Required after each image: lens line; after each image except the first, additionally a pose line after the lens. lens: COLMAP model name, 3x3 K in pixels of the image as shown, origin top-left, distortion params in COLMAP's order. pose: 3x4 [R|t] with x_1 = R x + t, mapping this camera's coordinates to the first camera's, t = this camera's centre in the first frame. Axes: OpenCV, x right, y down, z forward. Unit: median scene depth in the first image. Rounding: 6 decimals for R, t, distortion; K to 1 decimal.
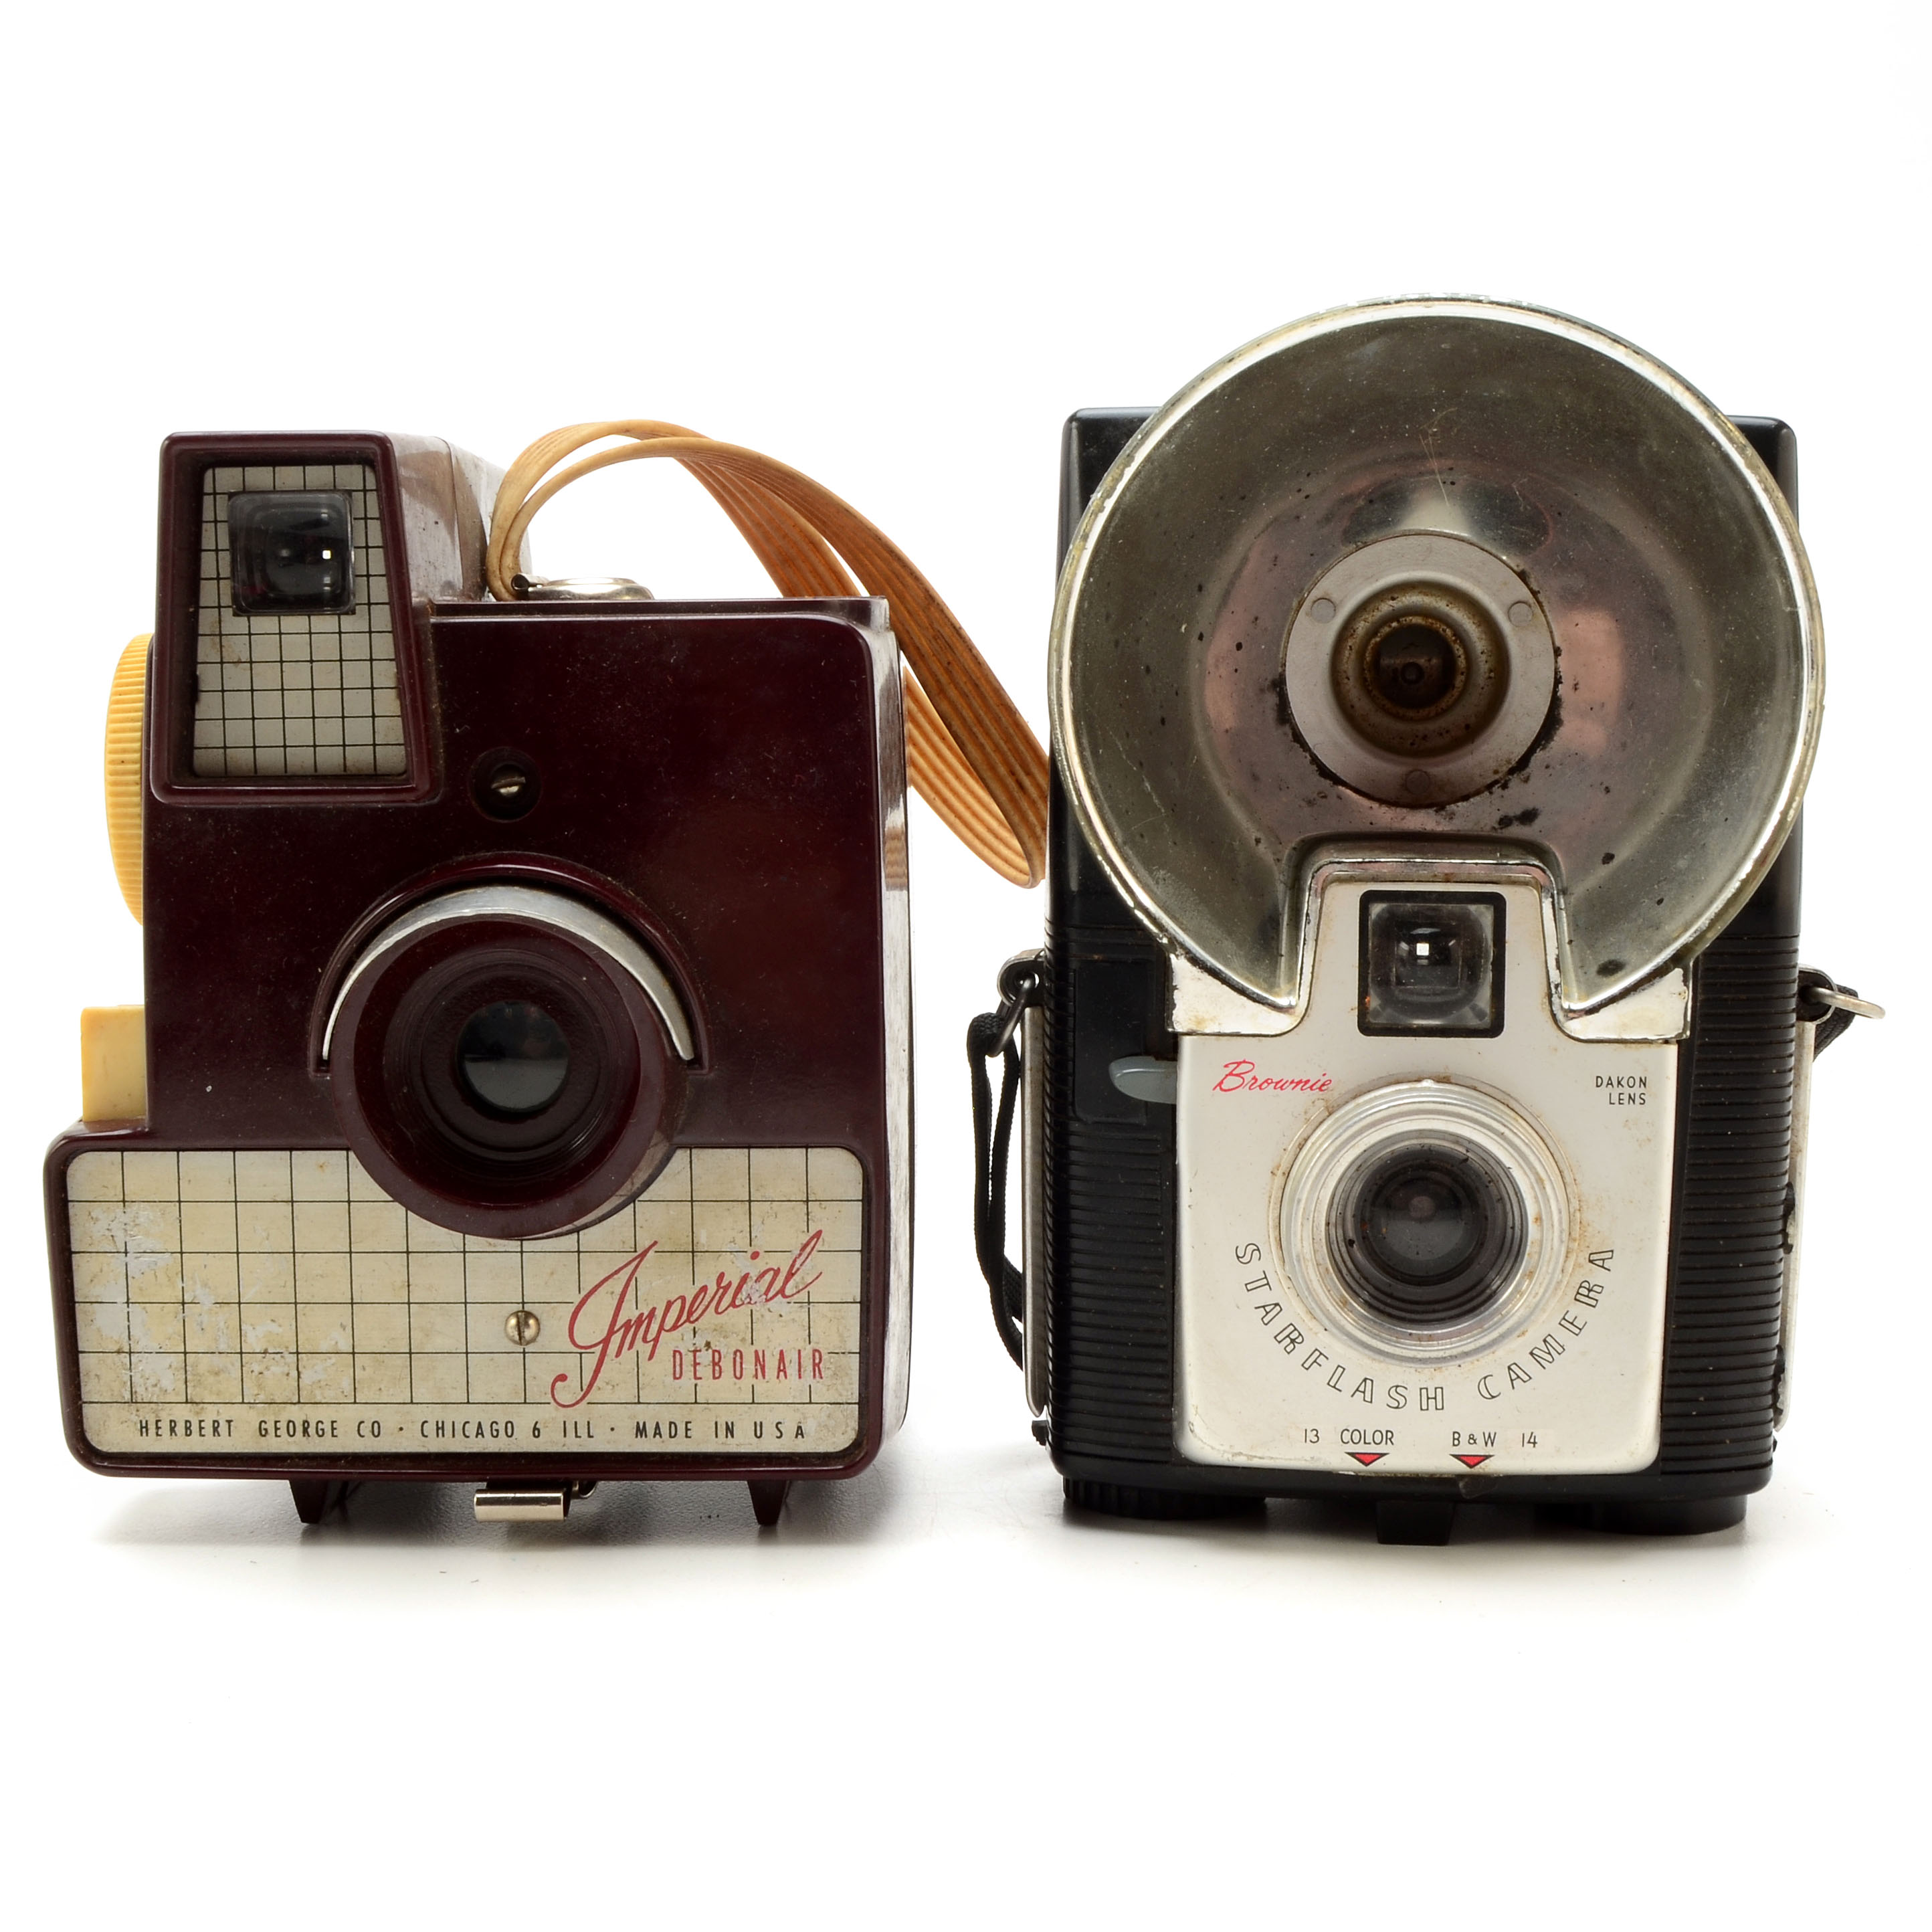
lens RADIAL K [[3807.1, 0, 976.7], [0, 3807.1, 950.7], [0, 0, 1]] dist [-0.074737, 0.000000]
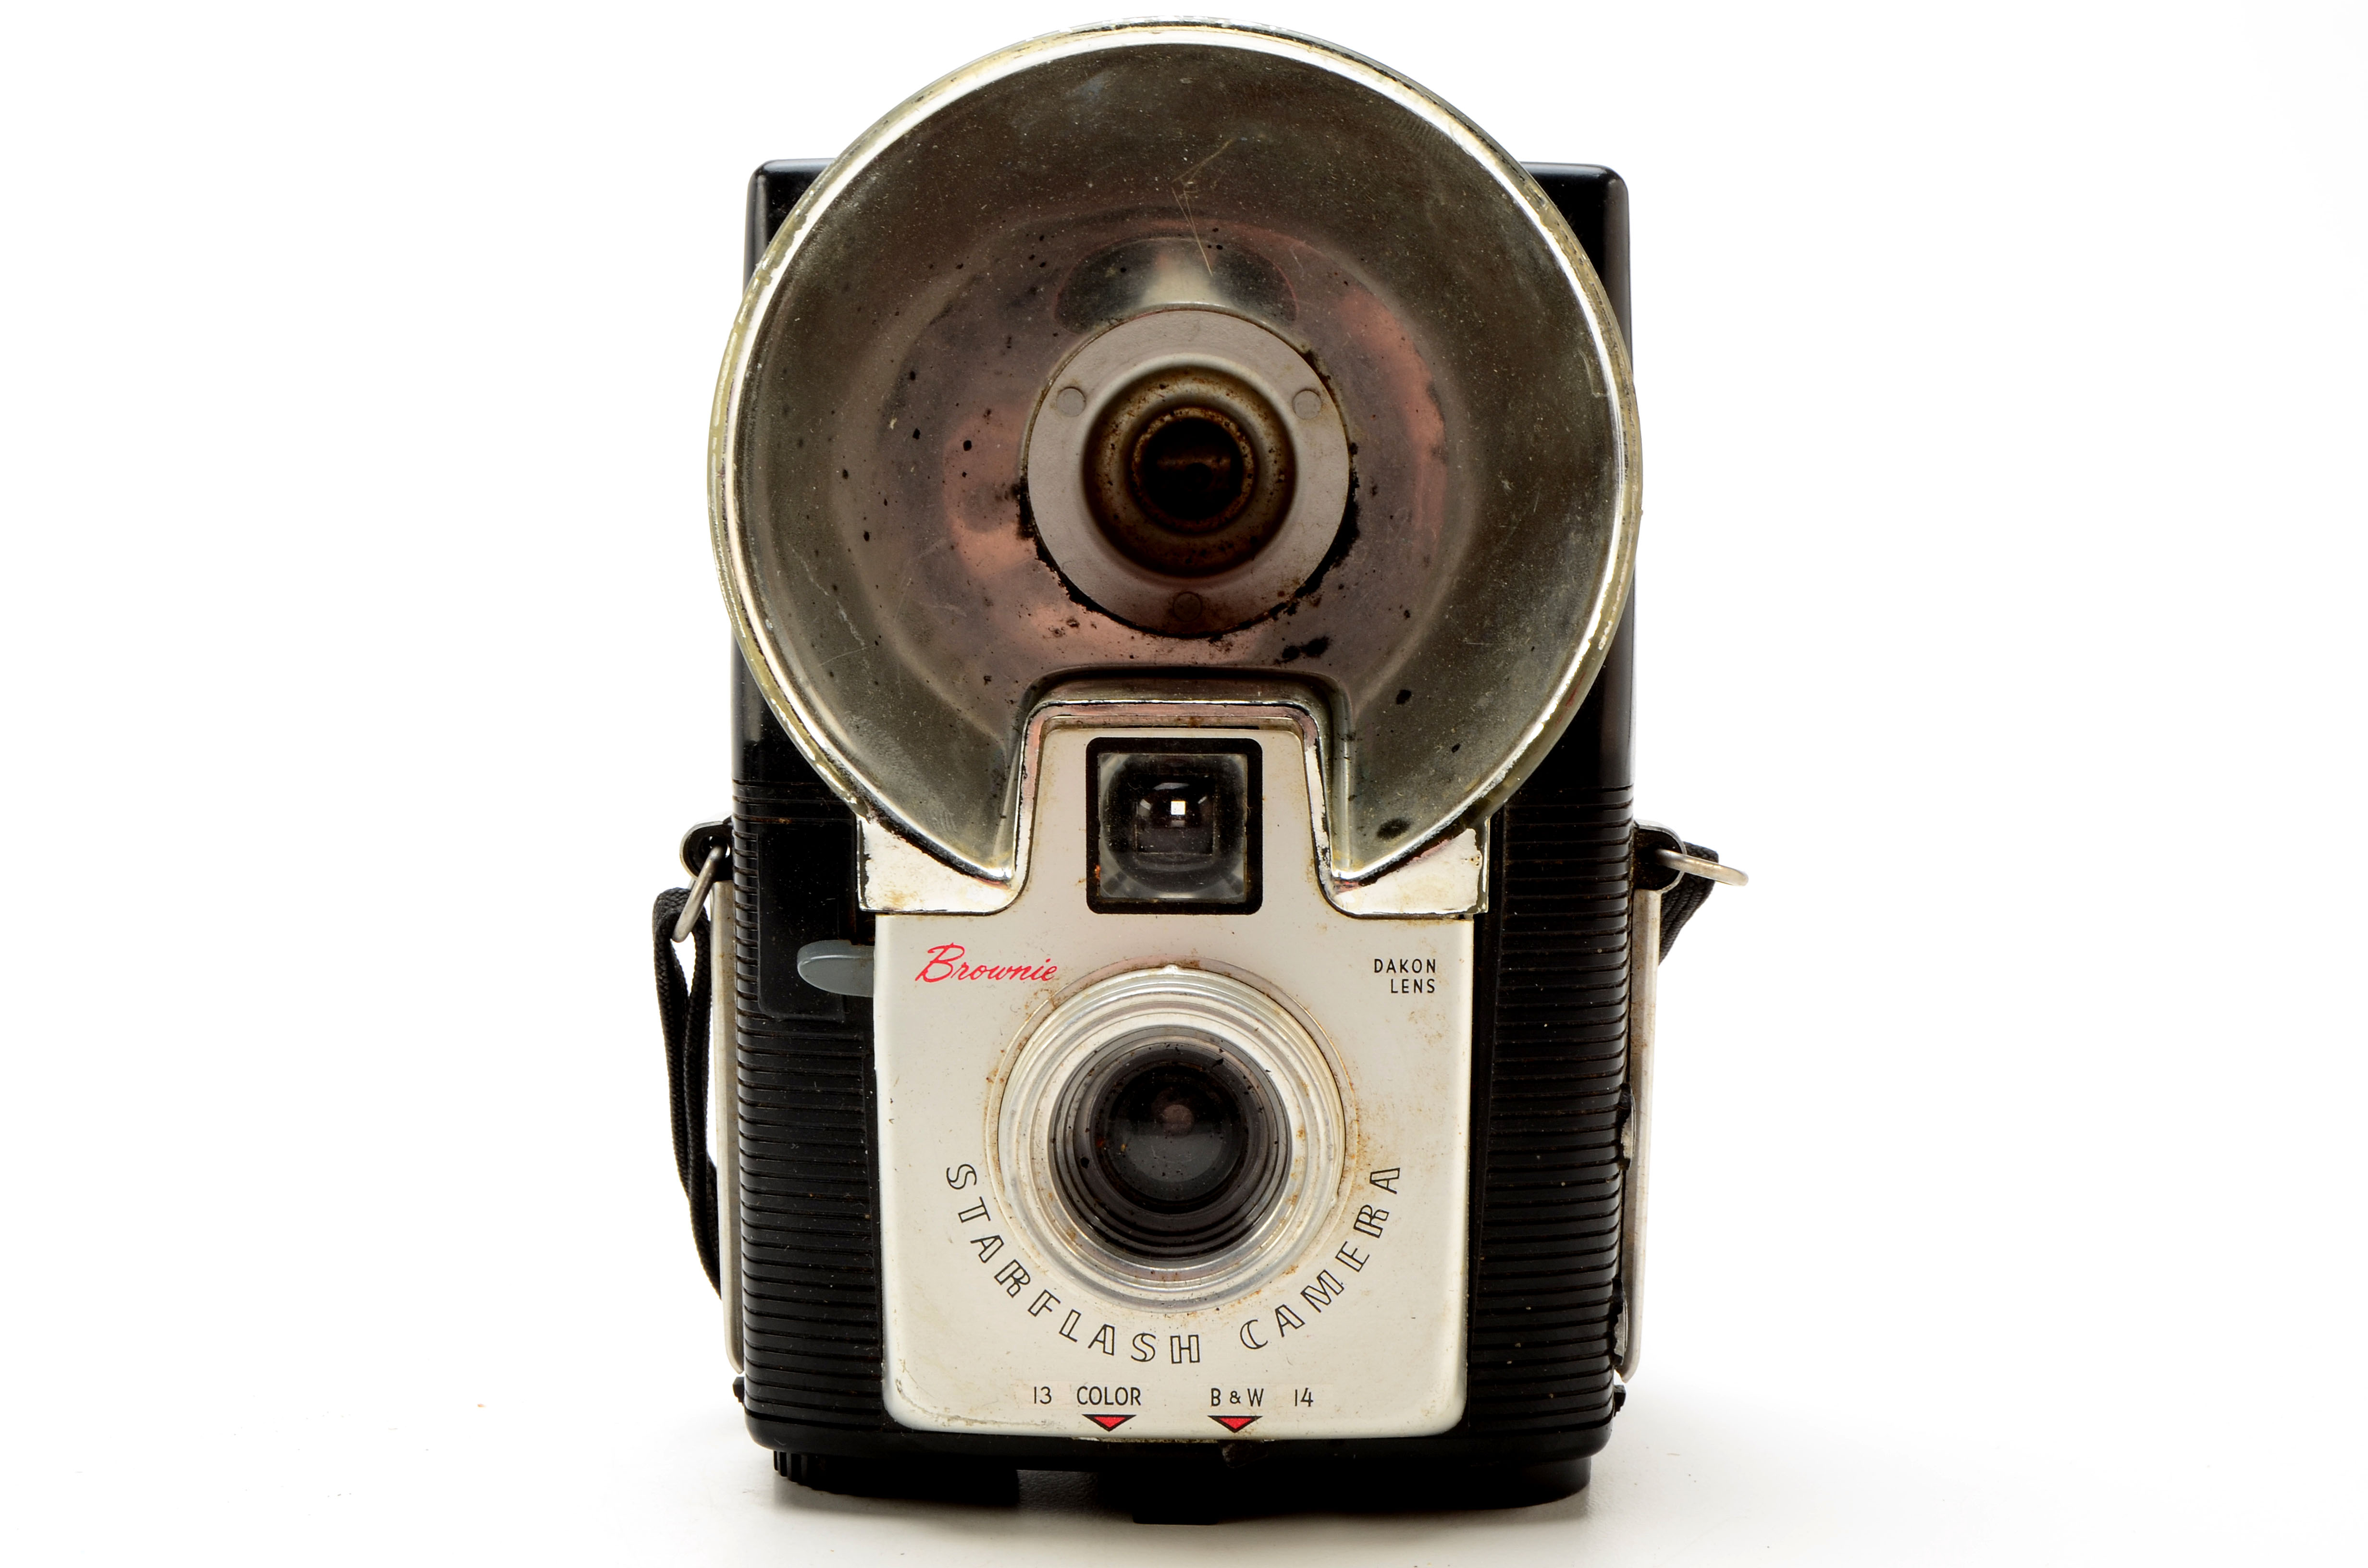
lens RADIAL K [[4330.7, 0, 1202.9], [0, 4330.7, 809.4], [0, 0, 1]] dist [-0.035721, 0.000000]
pose [[0.999536, -0.009077, 0.029089, 0.097354], [0.008998, 0.999955, 0.002846, -0.002738], [-0.029114, -0.002583, 0.999573, 0.054381]]
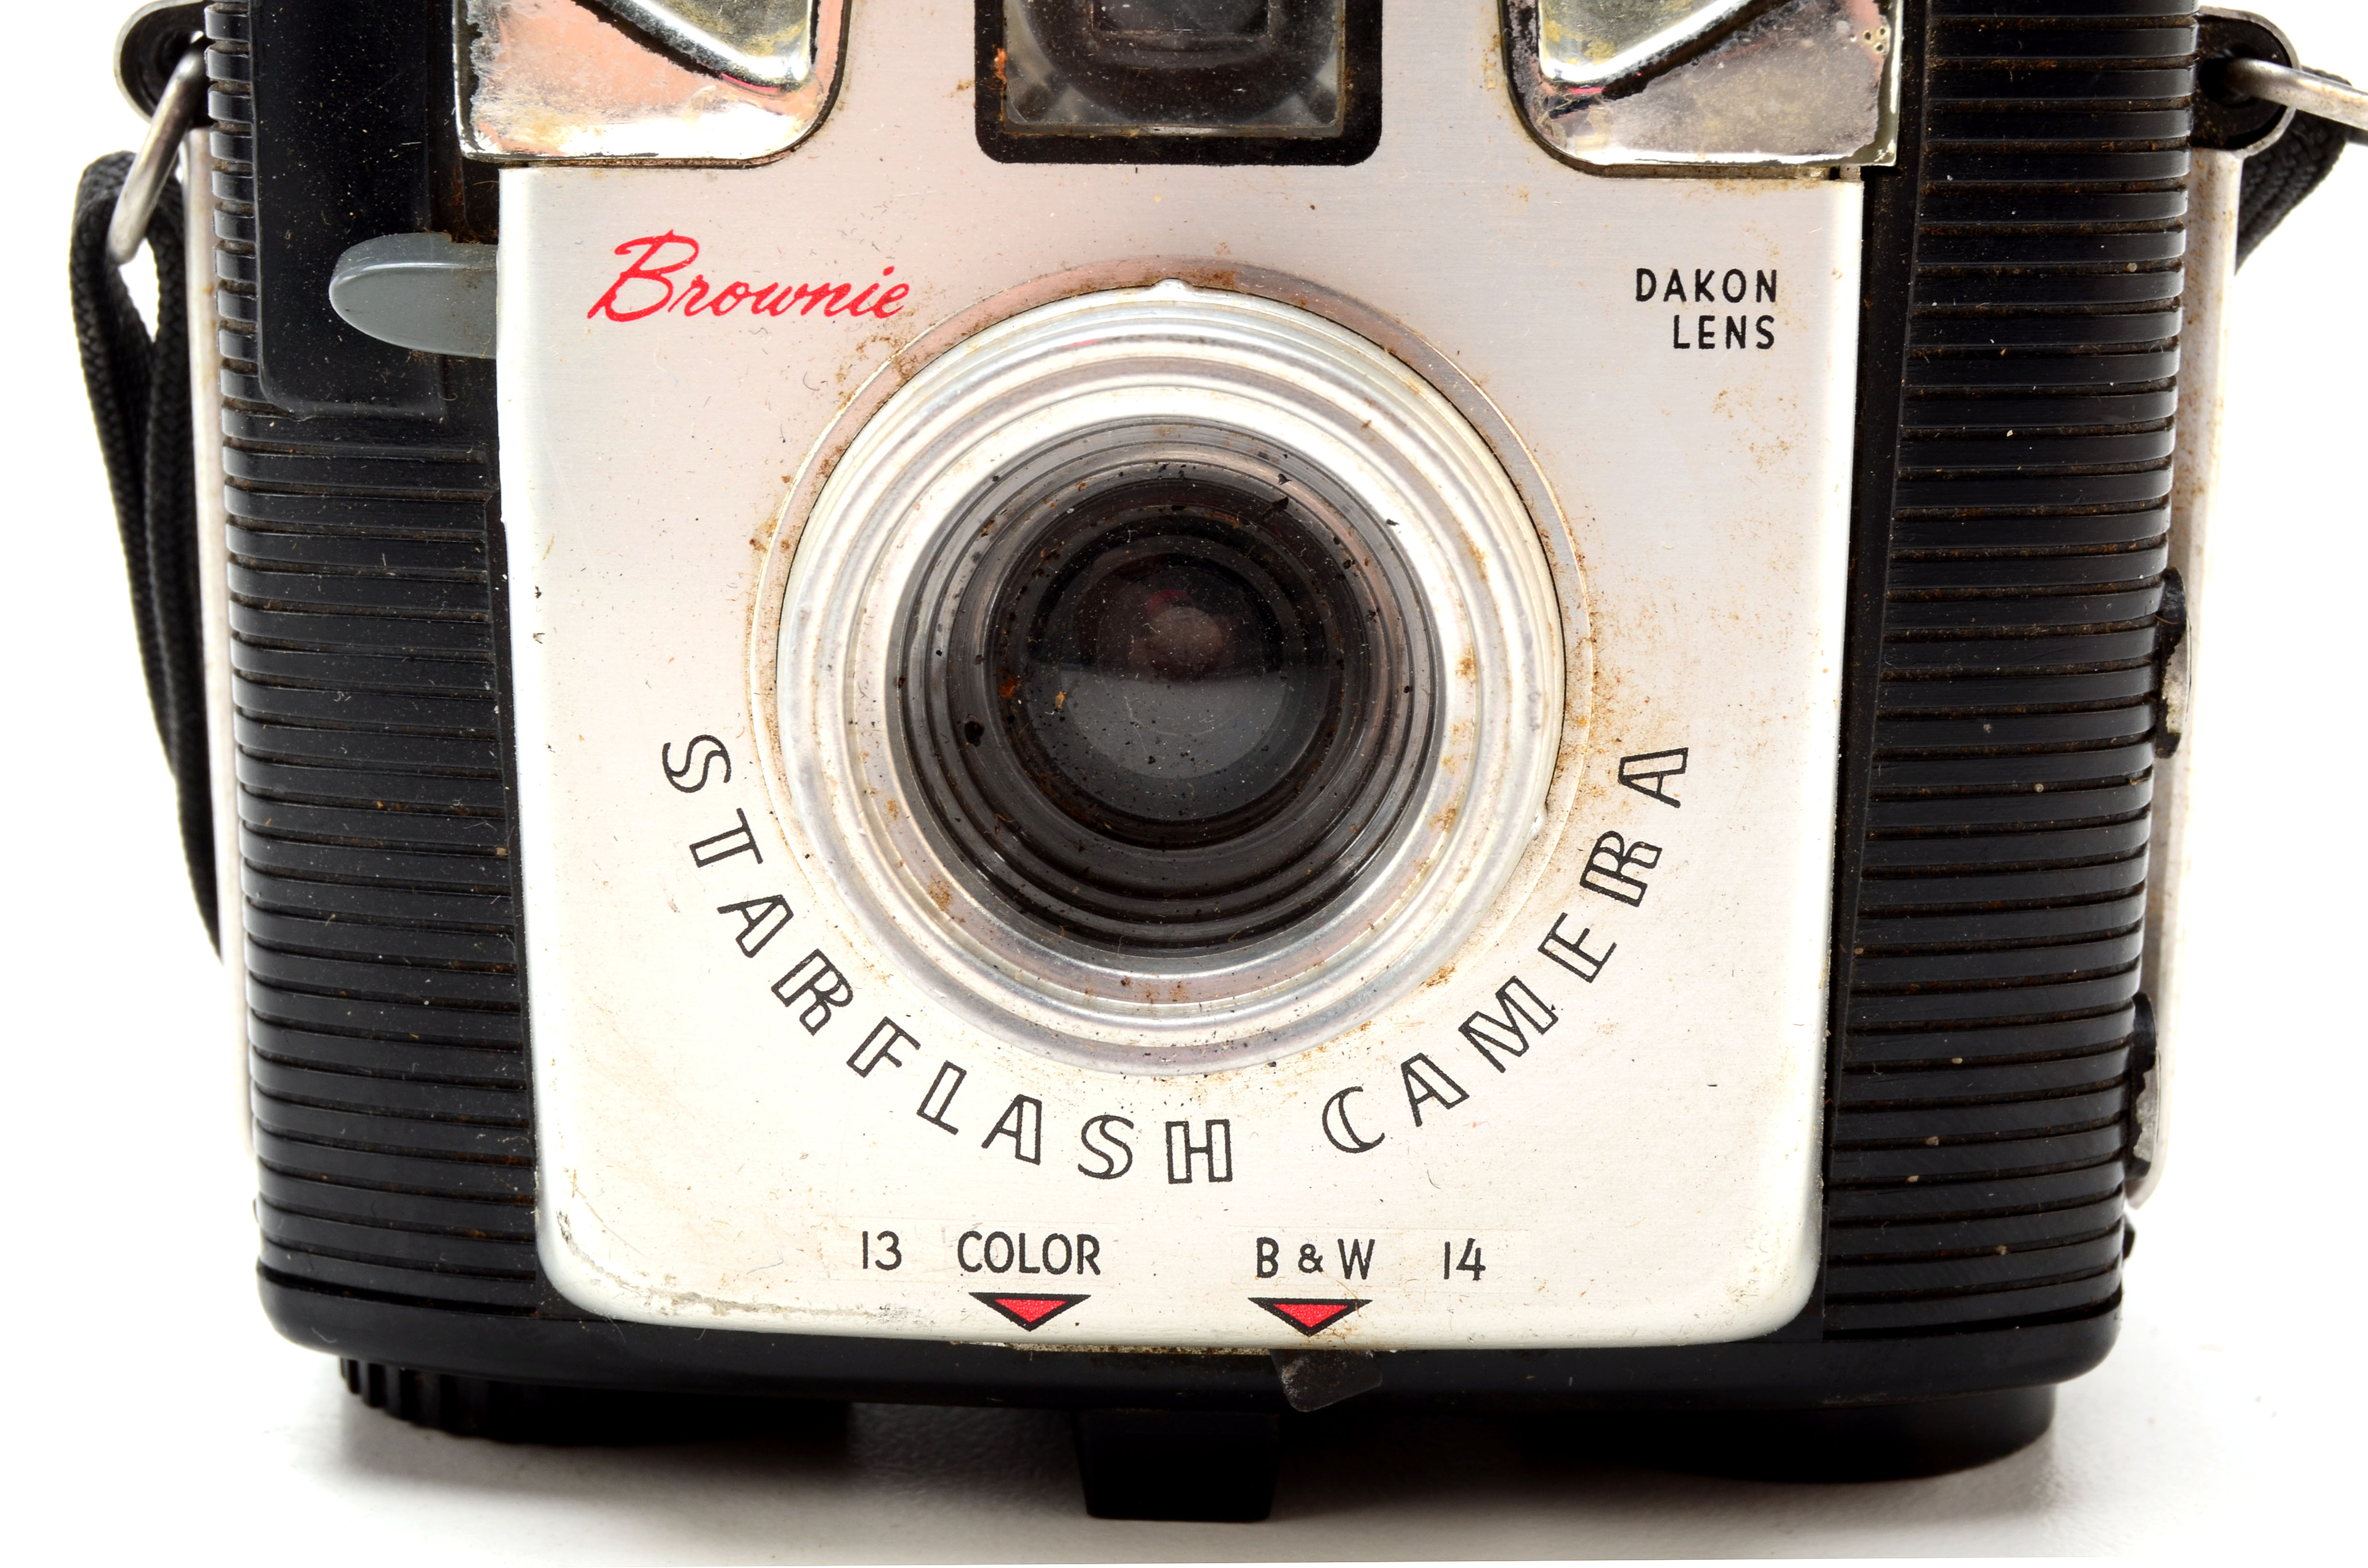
lens RADIAL K [[5026.6, 0, 1162.7], [0, 5026.6, 776.4], [0, 0, 1]] dist [-0.033927, 0.000000]
pose [[0.999923, -0.006374, 0.010691, 0.111378], [0.005462, 0.996506, 0.083342, 0.040600], [-0.011184, -0.083277, 0.996464, 0.515004]]
